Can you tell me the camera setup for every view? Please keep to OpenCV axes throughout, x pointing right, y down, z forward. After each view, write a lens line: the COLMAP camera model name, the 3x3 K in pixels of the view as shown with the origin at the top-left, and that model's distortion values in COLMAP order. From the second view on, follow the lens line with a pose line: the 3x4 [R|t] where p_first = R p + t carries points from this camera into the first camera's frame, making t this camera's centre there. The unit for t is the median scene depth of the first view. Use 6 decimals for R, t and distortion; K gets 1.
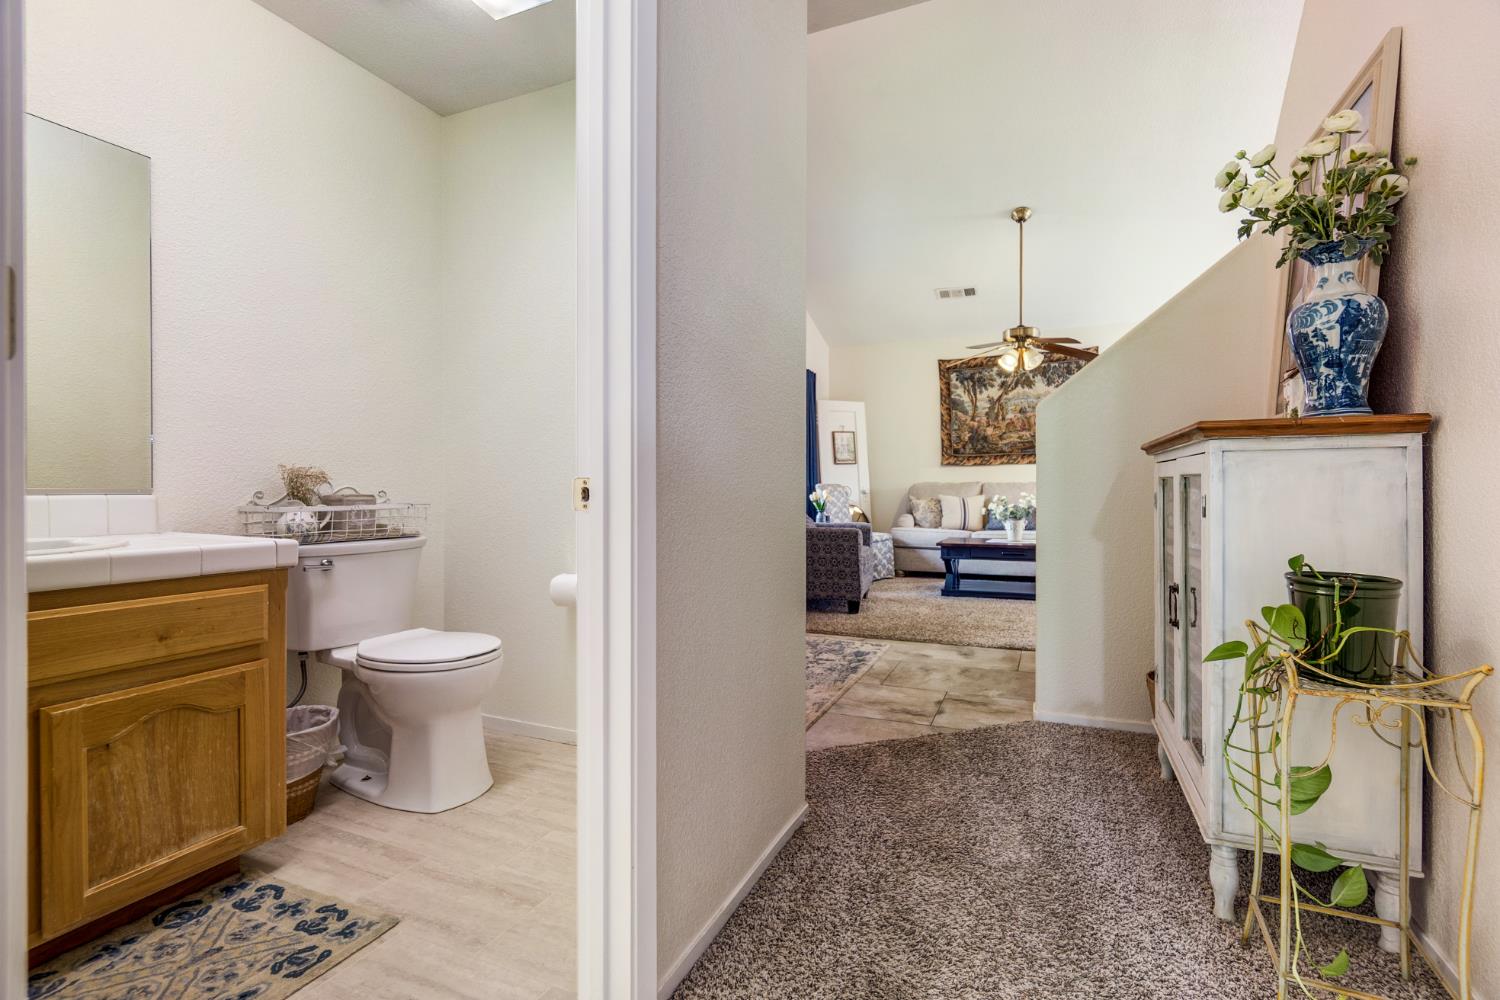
lens RADIAL K [[657.0, 0, 784.2], [0, 657.0, 501.4], [0, 0, 1]] dist [-0.003429, 0.000020]
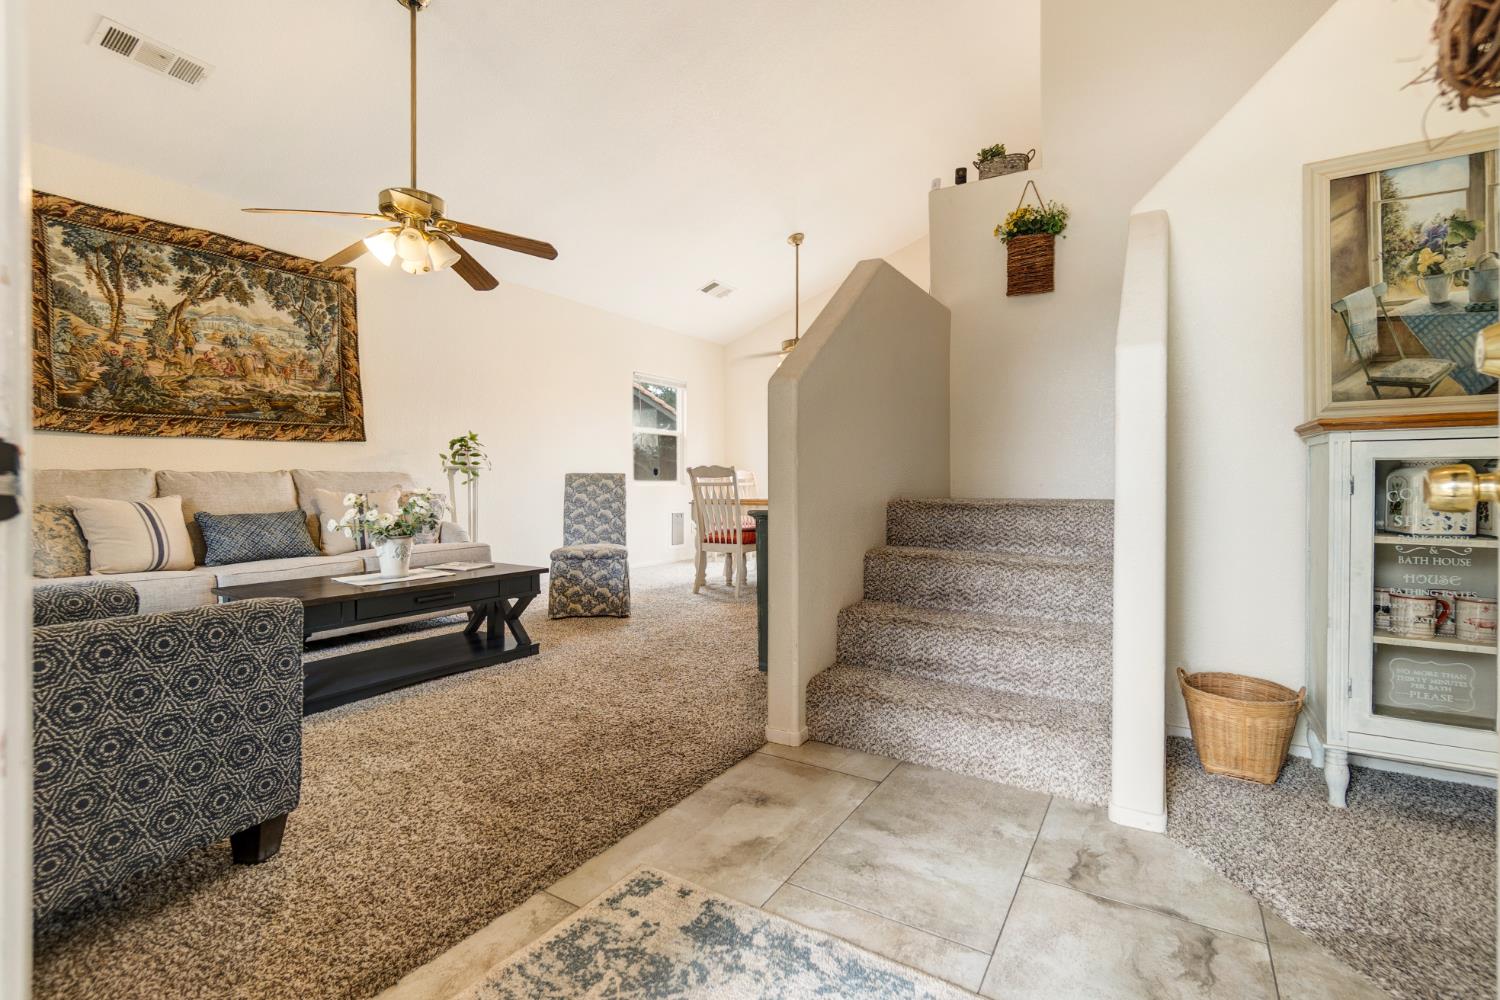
lens RADIAL K [[693.3, 0, 756.6], [0, 693.3, 494.3], [0, 0, 1]] dist [-0.004052, 0.001557]
pose [[0.163483, -0.008288, 0.986511, -0.136809], [0.016081, 0.999854, 0.005736, -0.007056], [-0.986415, 0.014926, 0.163593, 0.472810]]
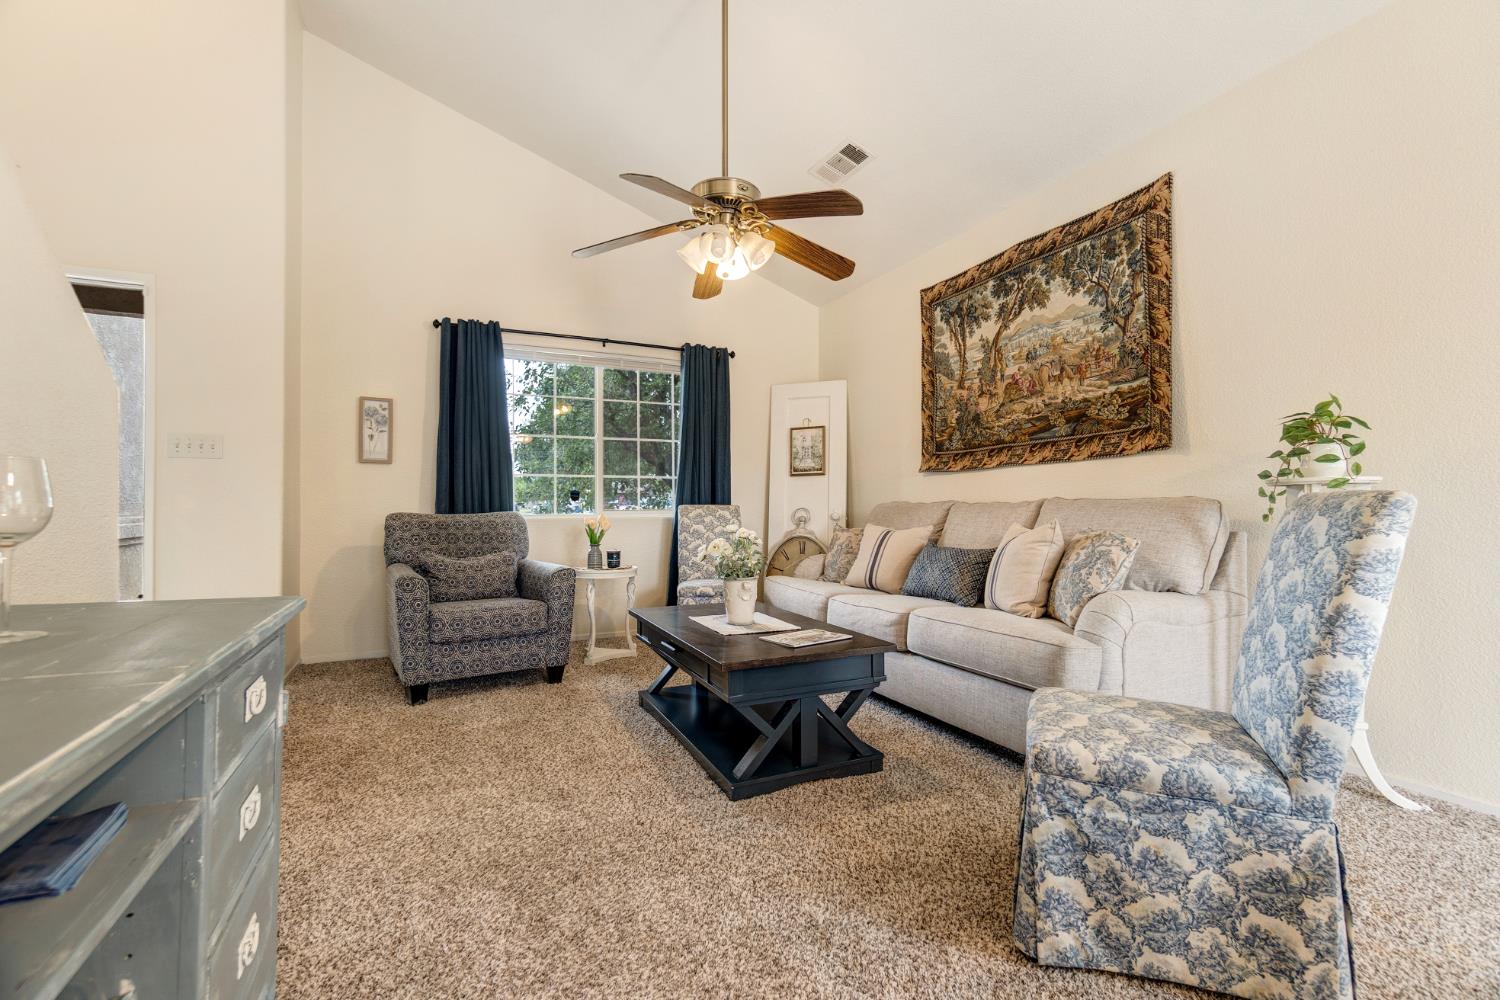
lens RADIAL K [[657.0, 0, 739.6], [0, 657.0, 504.5], [0, 0, 1]] dist [-0.003429, 0.000020]
pose [[0.736805, 0.001298, -0.676104, 0.534693], [-0.016002, 0.999752, -0.015520, -0.016567], [0.675916, 0.022254, 0.736643, 0.497135]]
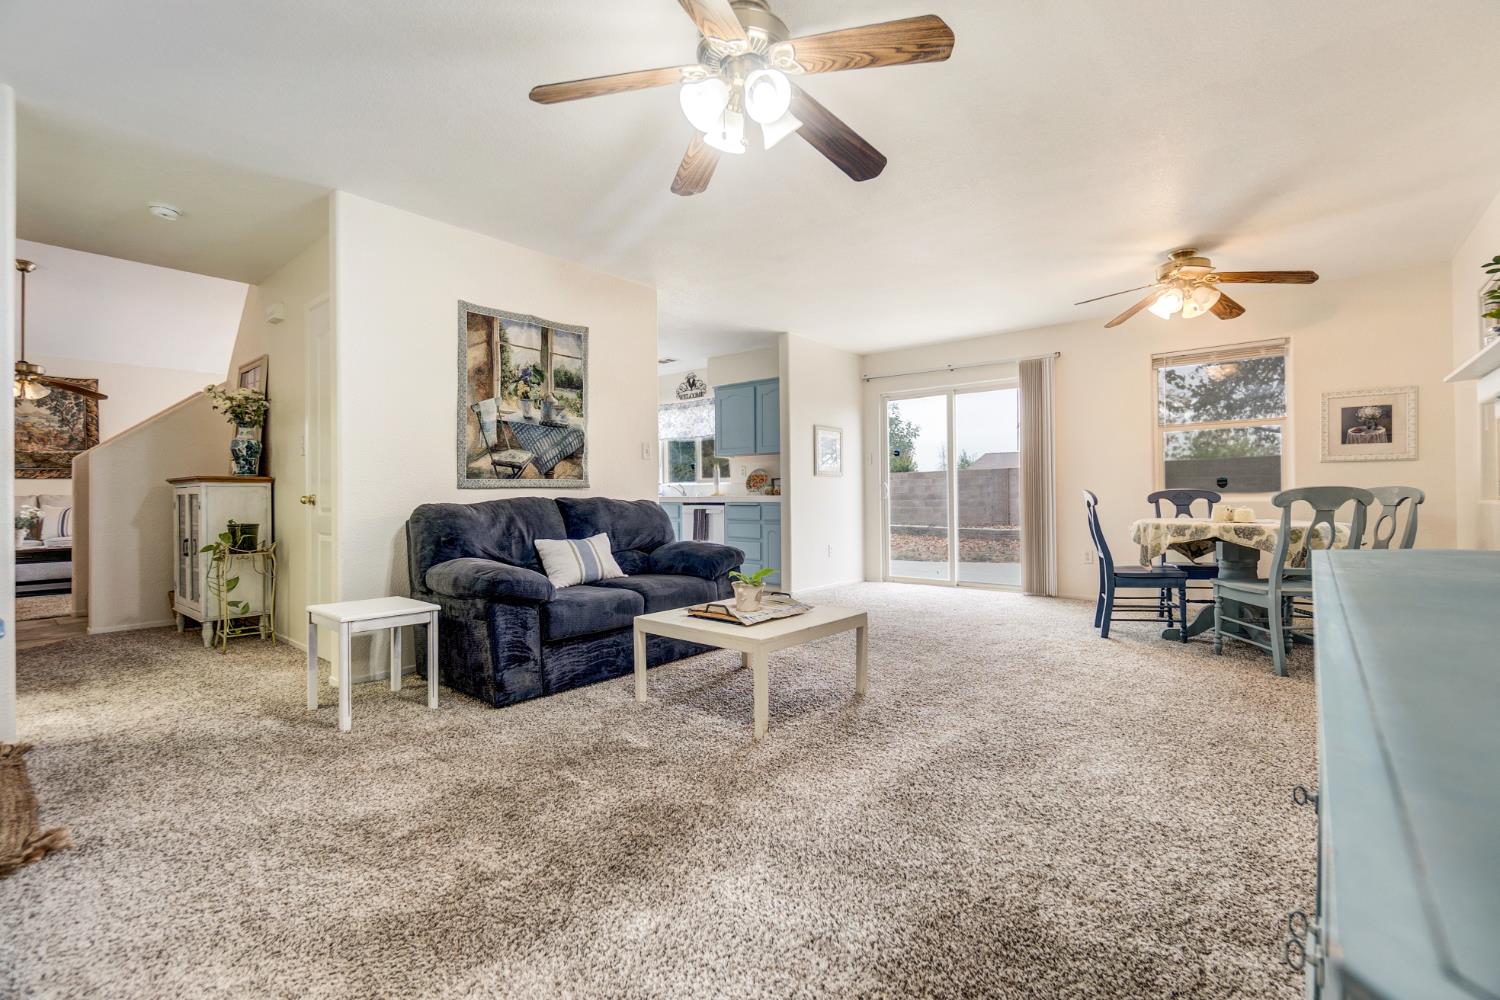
lens RADIAL K [[657.0, 0, 775.9], [0, 657.0, 490.1], [0, 0, 1]] dist [-0.003429, 0.000020]
pose [[0.278478, 0.016682, 0.960298, -0.282730], [0.023166, 0.999442, -0.024080, 0.013644], [-0.960163, 0.028952, 0.277936, -0.444855]]
